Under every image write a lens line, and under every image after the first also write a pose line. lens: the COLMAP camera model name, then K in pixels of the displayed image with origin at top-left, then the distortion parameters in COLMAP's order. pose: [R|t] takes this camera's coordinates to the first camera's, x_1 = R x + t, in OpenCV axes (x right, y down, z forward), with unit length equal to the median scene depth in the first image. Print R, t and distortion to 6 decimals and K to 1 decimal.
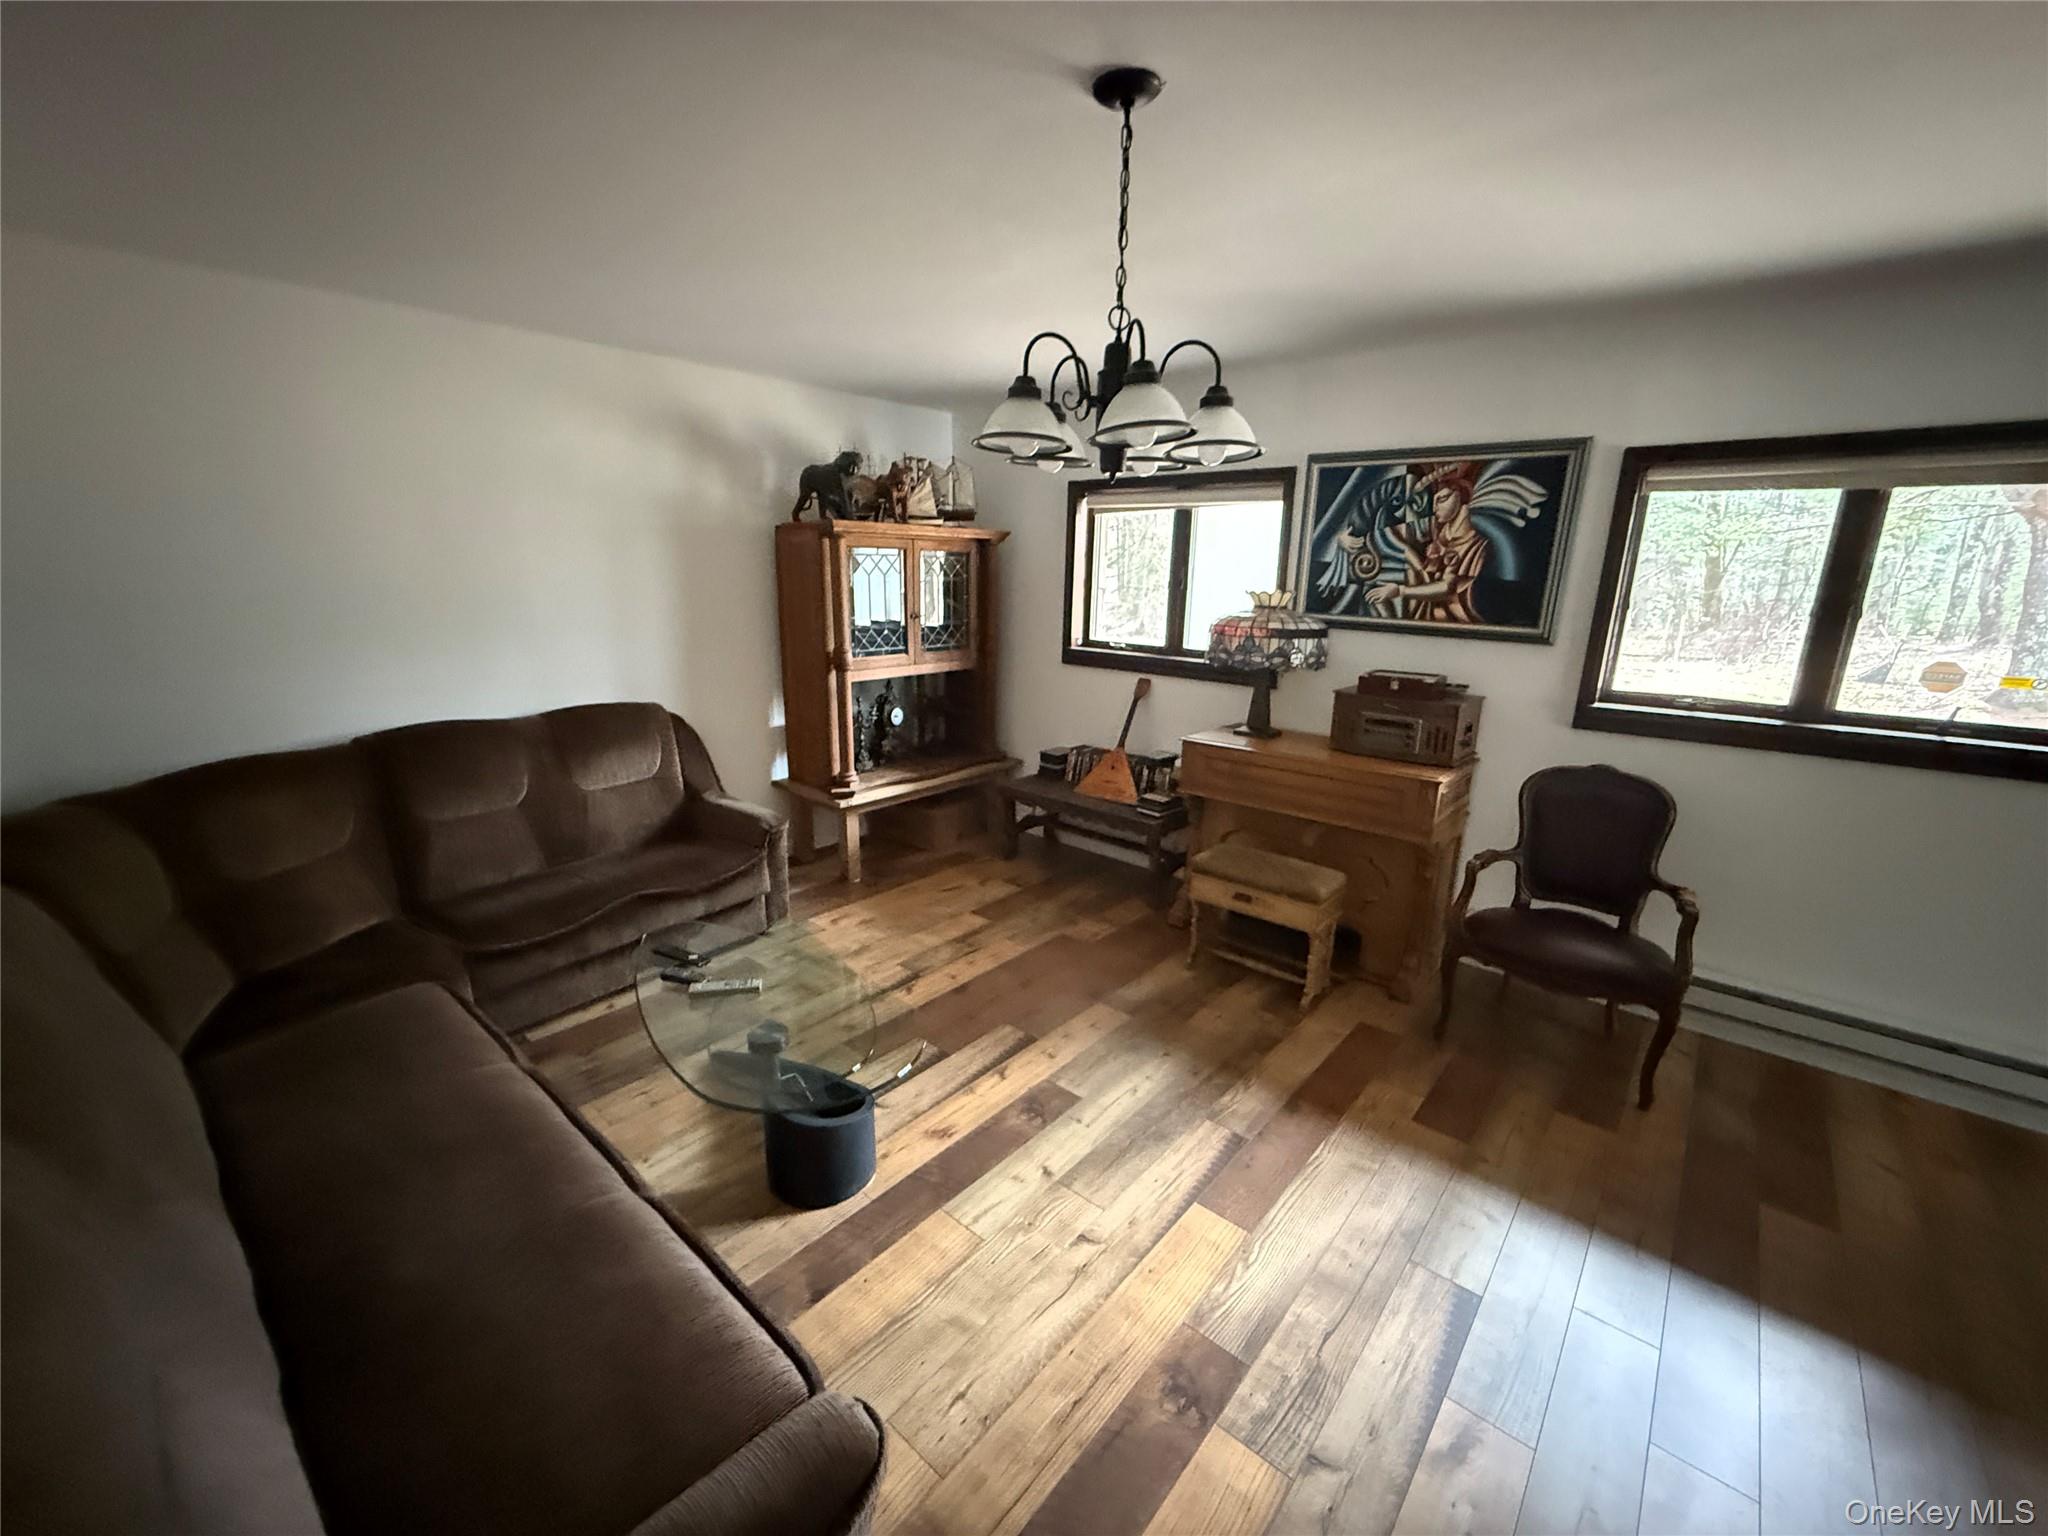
lens RADIAL K [[814.2, 0, 1021.4], [0, 814.2, 753.8], [0, 0, 1]] dist [-0.001277, -0.000191]
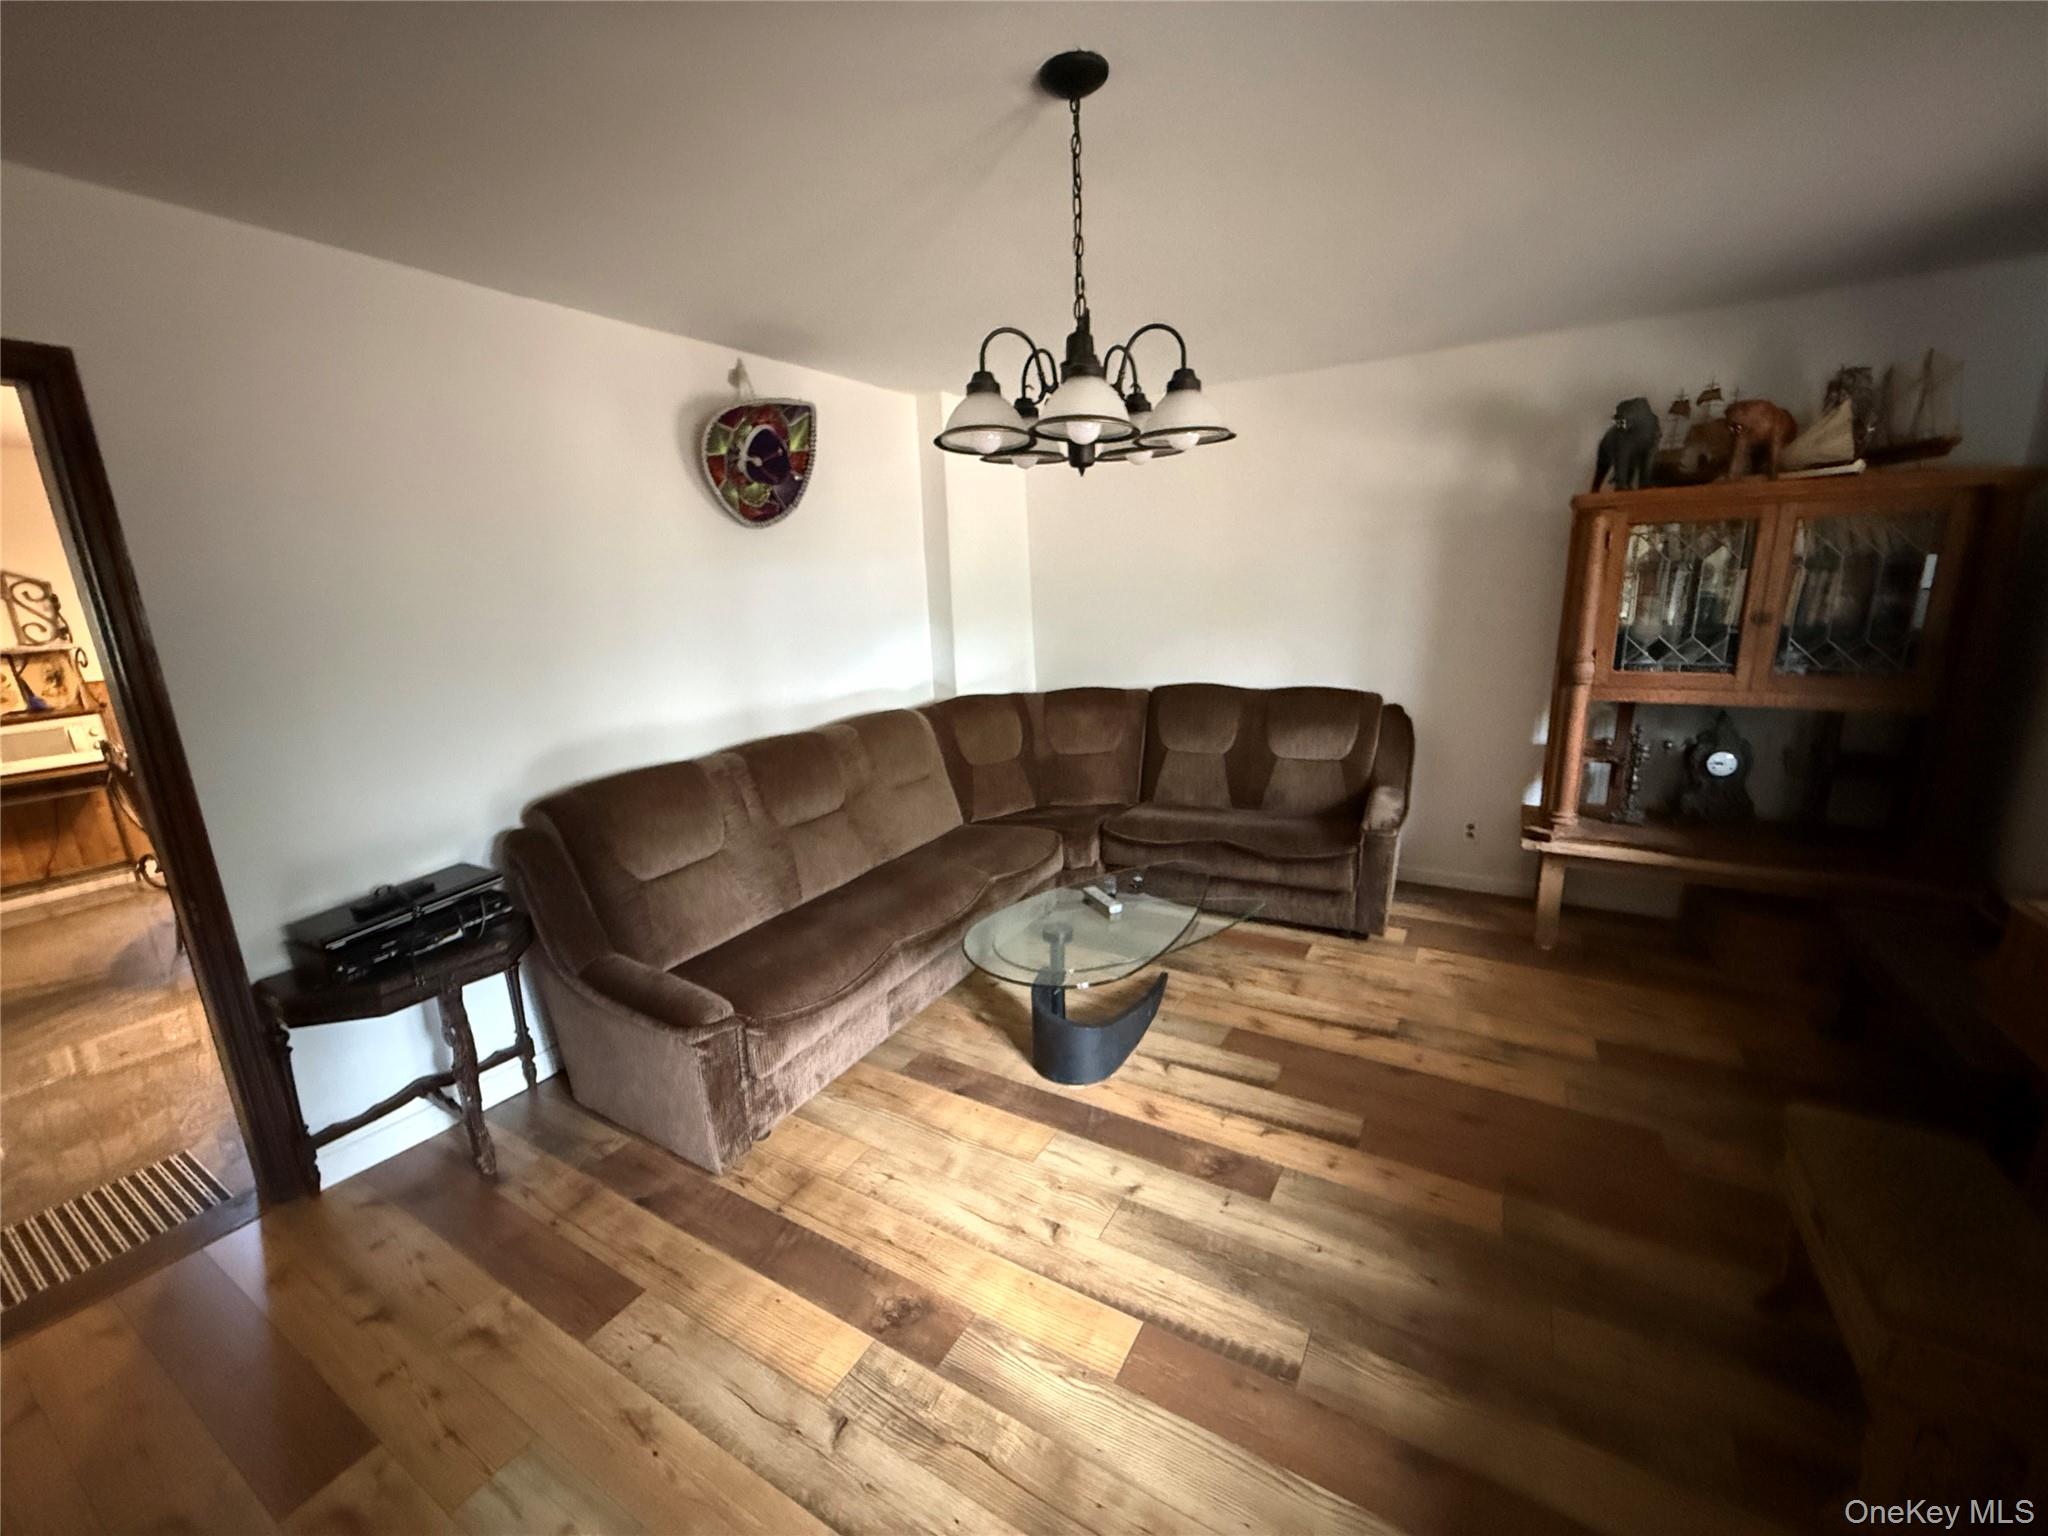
lens RADIAL K [[814.2, 0, 1027.6], [0, 814.2, 774.1], [0, 0, 1]] dist [-0.001277, -0.000191]
pose [[0.197237, 0.210820, -0.957420, 0.843000], [-0.180119, 0.967772, 0.175994, -0.114142], [0.963667, 0.137737, 0.228853, 0.597733]]
